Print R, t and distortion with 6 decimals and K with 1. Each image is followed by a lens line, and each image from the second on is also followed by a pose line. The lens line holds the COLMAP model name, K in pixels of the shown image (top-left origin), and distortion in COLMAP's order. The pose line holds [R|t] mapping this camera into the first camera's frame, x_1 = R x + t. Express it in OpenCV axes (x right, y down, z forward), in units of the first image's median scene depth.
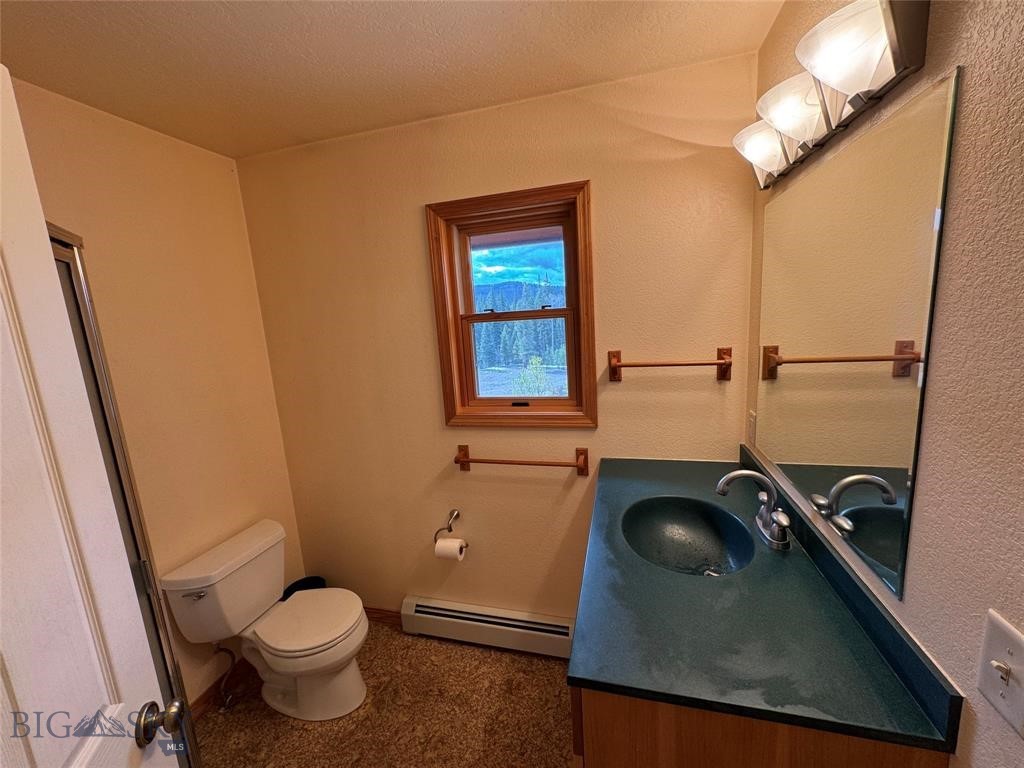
lens RADIAL K [[409.4, 0, 512.0], [0, 409.4, 384.0], [0, 0, 1]] dist [-0.000364, -0.000066]
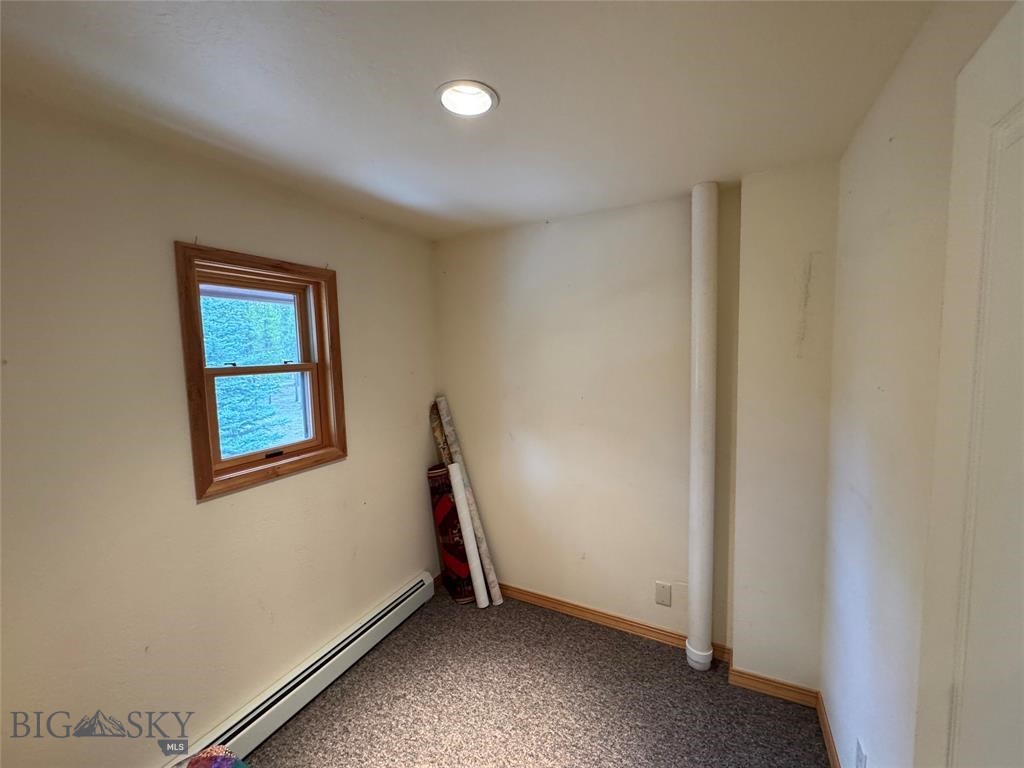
lens RADIAL K [[409.4, 0, 512.0], [0, 409.4, 384.0], [0, 0, 1]] dist [-0.000364, -0.000066]
pose [[0.215246, -0.023220, 0.976284, -0.861817], [0.186228, 0.982347, -0.017695, 0.002331], [-0.958639, 0.185621, 0.215771, 0.188404]]
